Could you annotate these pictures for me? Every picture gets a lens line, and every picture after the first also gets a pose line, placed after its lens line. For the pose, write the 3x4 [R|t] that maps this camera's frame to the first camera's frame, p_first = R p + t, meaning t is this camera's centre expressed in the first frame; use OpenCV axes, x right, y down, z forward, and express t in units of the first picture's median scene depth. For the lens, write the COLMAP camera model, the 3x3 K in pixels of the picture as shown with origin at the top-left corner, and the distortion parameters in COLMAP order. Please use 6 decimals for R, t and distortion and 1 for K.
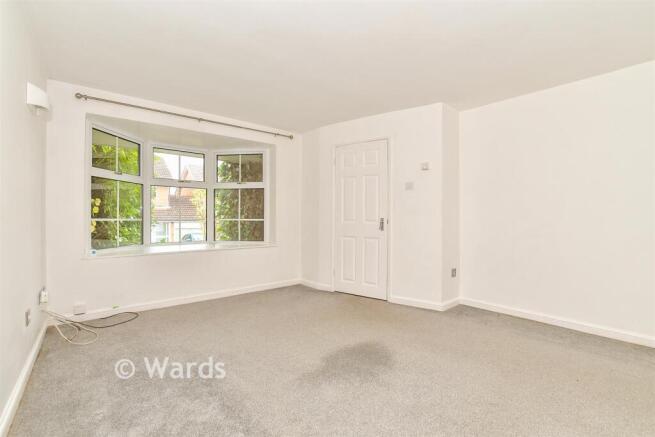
lens RADIAL K [[292.8, 0, 327.5], [0, 292.8, 218.5], [0, 0, 1]] dist [-0.014989, -0.000285]
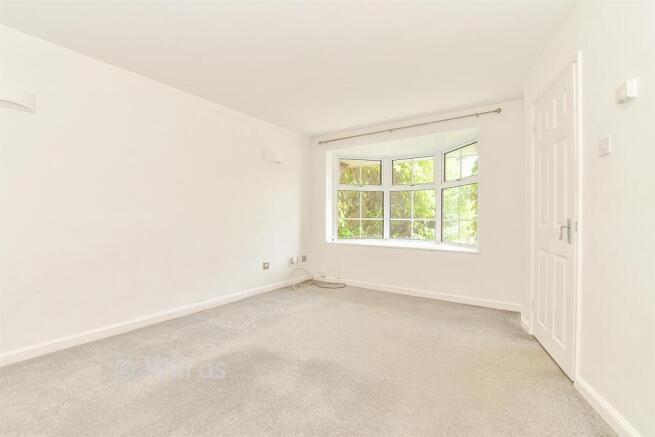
lens RADIAL K [[292.8, 0, 327.5], [0, 292.8, 218.5], [0, 0, 1]] dist [-0.014989, -0.000285]
pose [[0.258240, 0.003485, -0.966074, 0.578014], [-0.013933, 0.999903, -0.000118, 0.004323], [0.965980, 0.013491, 0.258264, 0.465741]]
